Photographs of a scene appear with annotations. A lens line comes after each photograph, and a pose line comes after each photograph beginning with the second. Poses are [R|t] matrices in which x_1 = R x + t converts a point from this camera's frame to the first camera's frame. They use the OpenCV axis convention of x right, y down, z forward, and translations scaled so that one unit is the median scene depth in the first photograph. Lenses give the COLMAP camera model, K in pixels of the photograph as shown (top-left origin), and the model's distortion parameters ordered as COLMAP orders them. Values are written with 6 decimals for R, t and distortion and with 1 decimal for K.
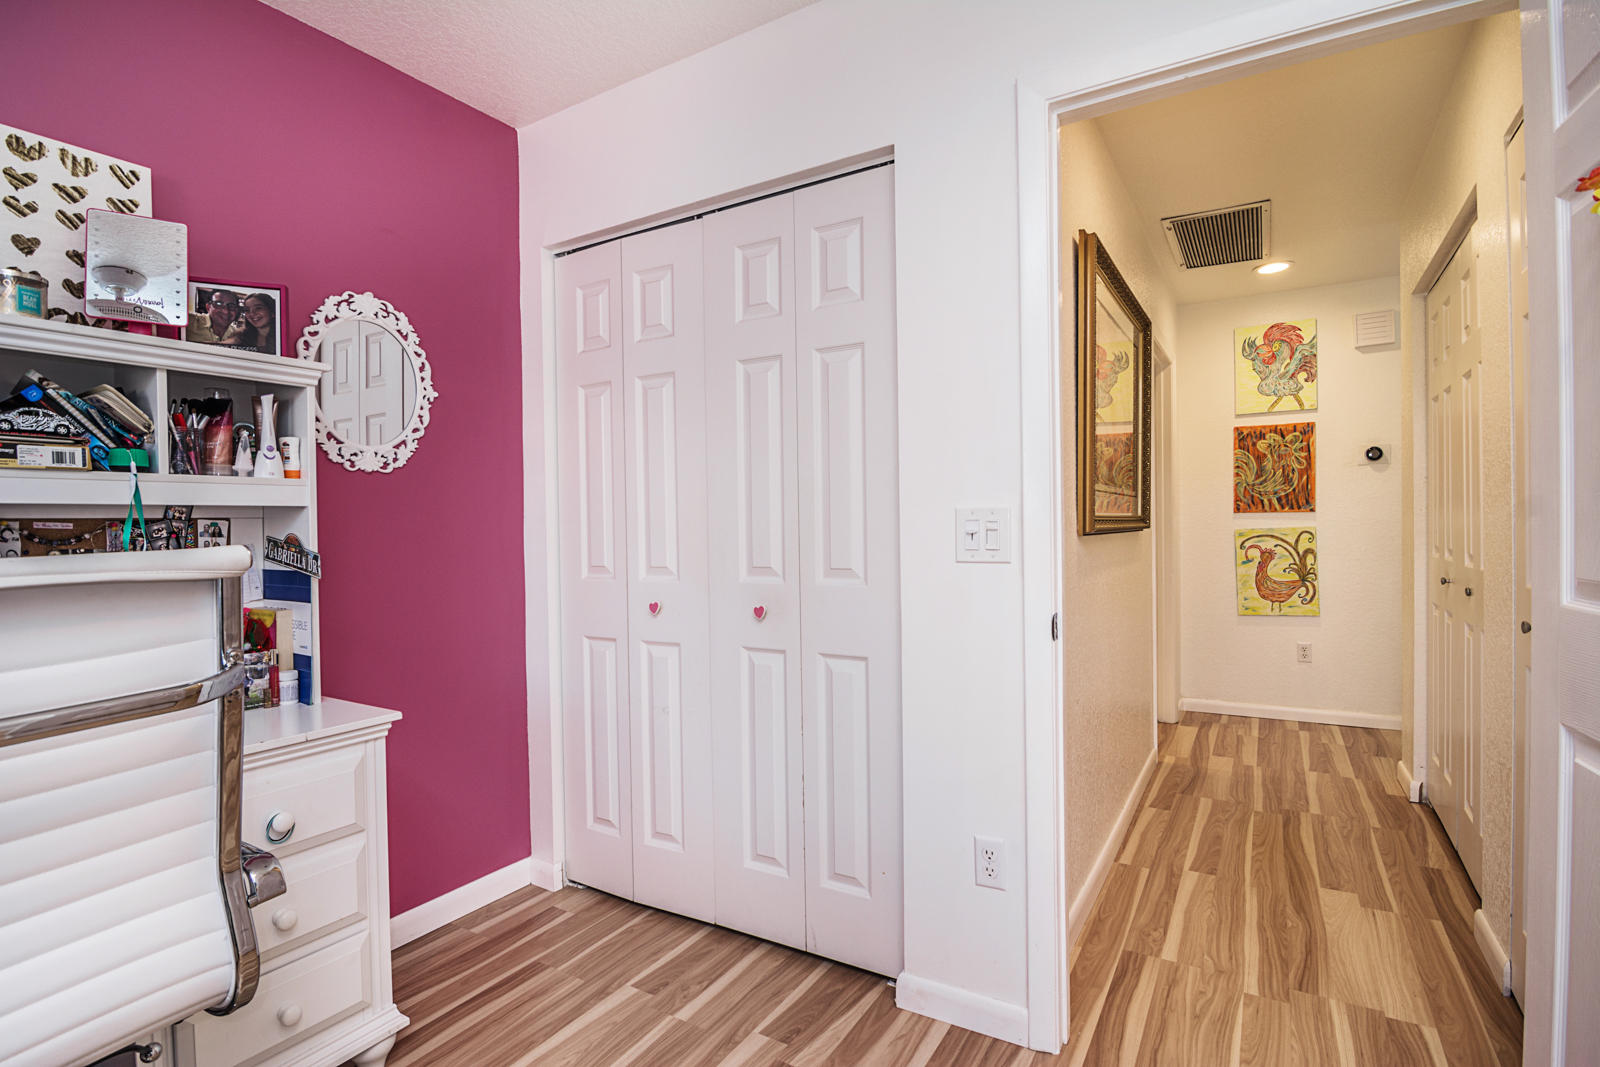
lens RADIAL K [[779.9, 0, 804.2], [0, 779.9, 526.8], [0, 0, 1]] dist [-0.029536, 0.000219]
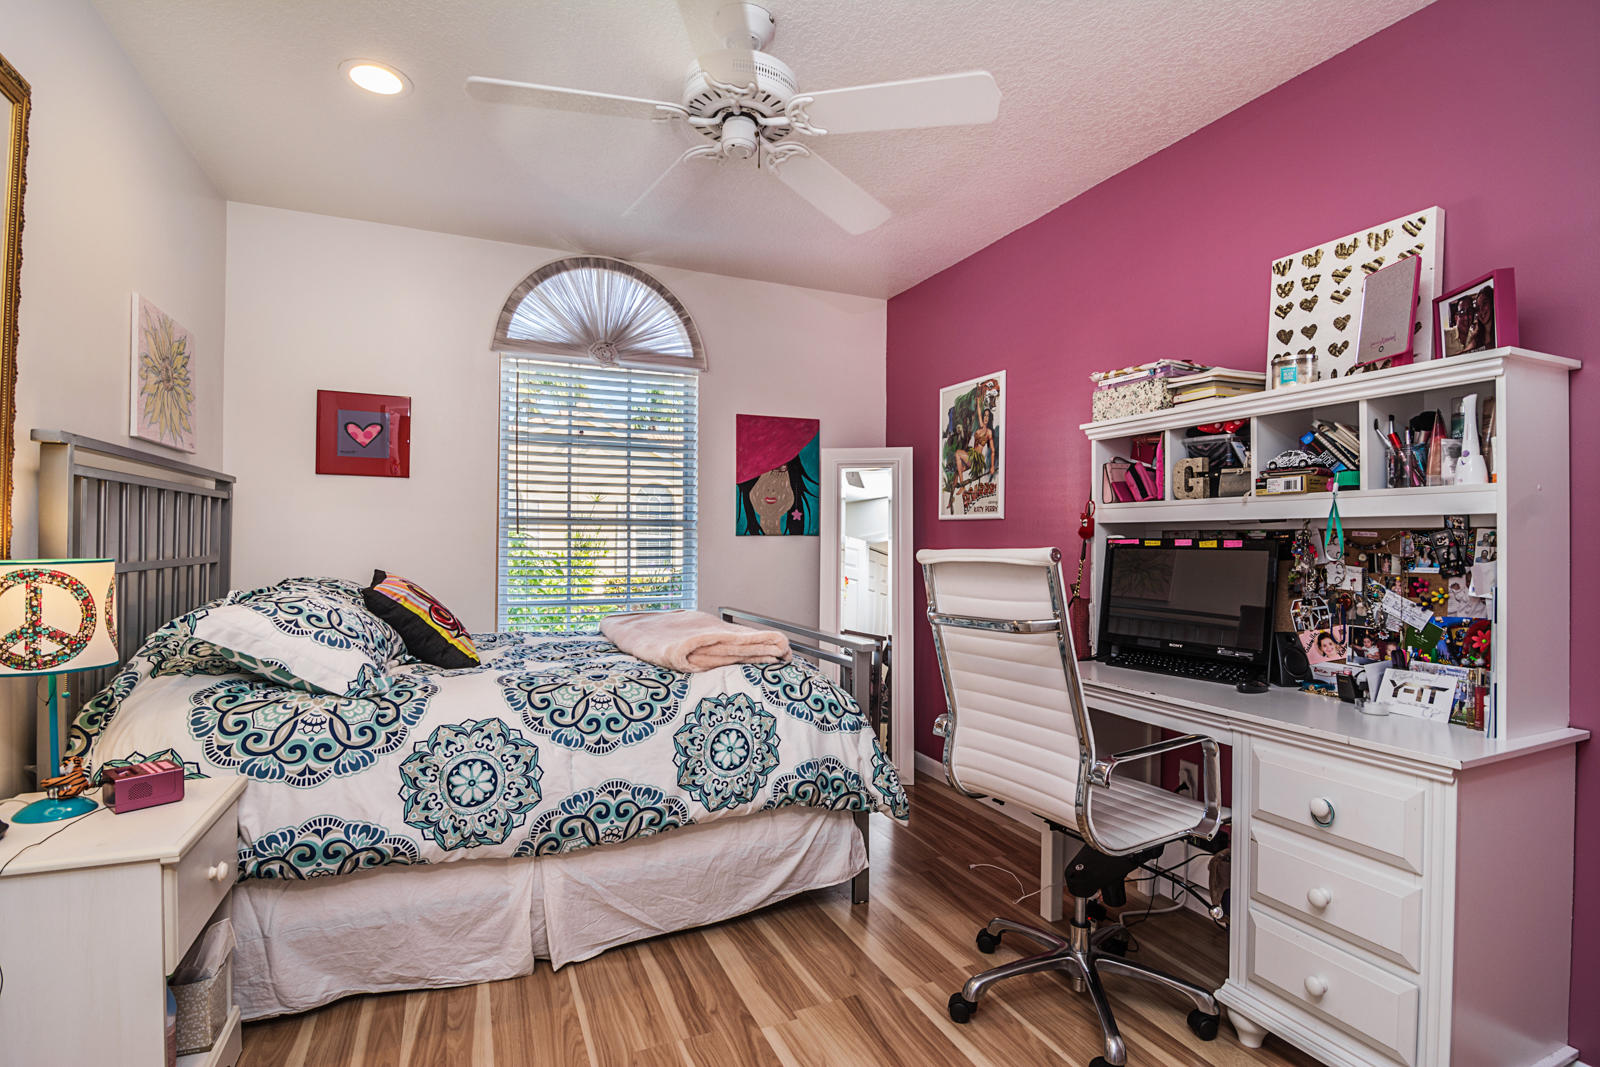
lens RADIAL K [[779.9, 0, 806.4], [0, 779.9, 531.5], [0, 0, 1]] dist [-0.029536, 0.000219]
pose [[-0.577707, -0.000345, -0.816244, 0.538041], [-0.001195, 0.999999, 0.000423, -0.005028], [0.816243, 0.001220, -0.577707, 0.876998]]
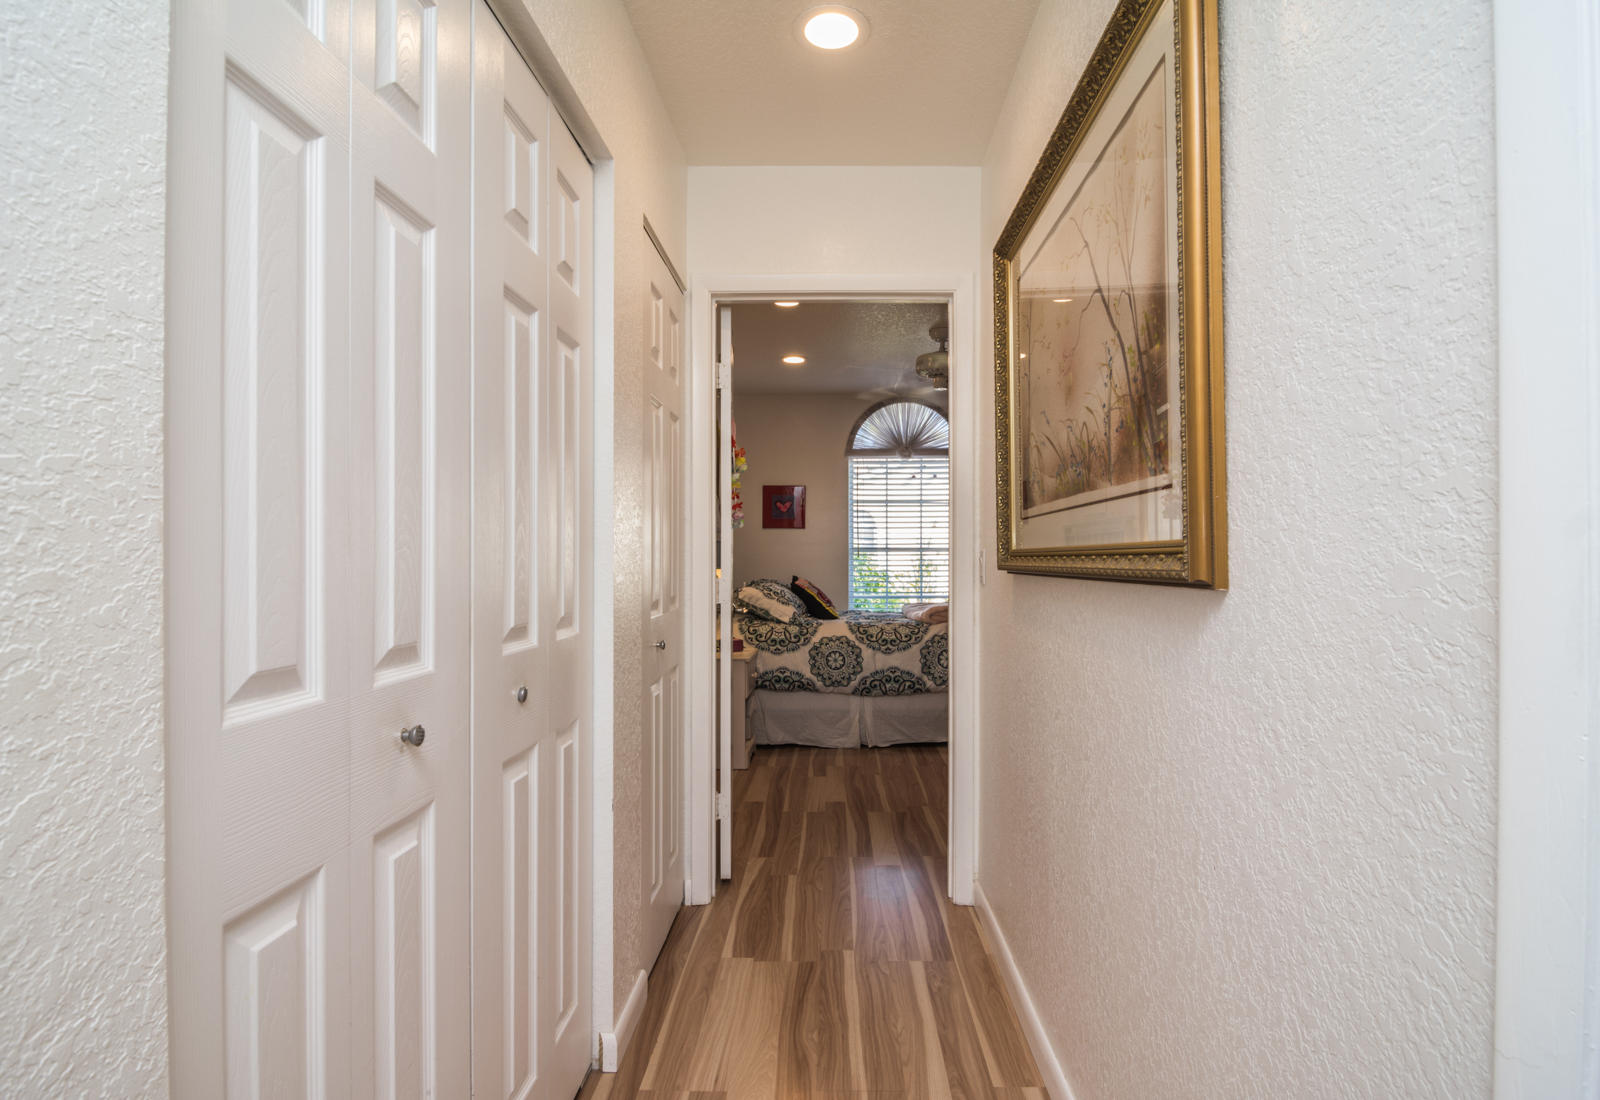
lens RADIAL K [[741.2, 0, 799.9], [0, 741.2, 550.9], [0, 0, 1]] dist [0.000915, 0.000029]
pose [[-0.880119, 0.009614, -0.474656, 1.251941], [0.011388, 0.999935, -0.000864, -0.028640], [0.474616, -0.006166, -0.880171, 2.080128]]
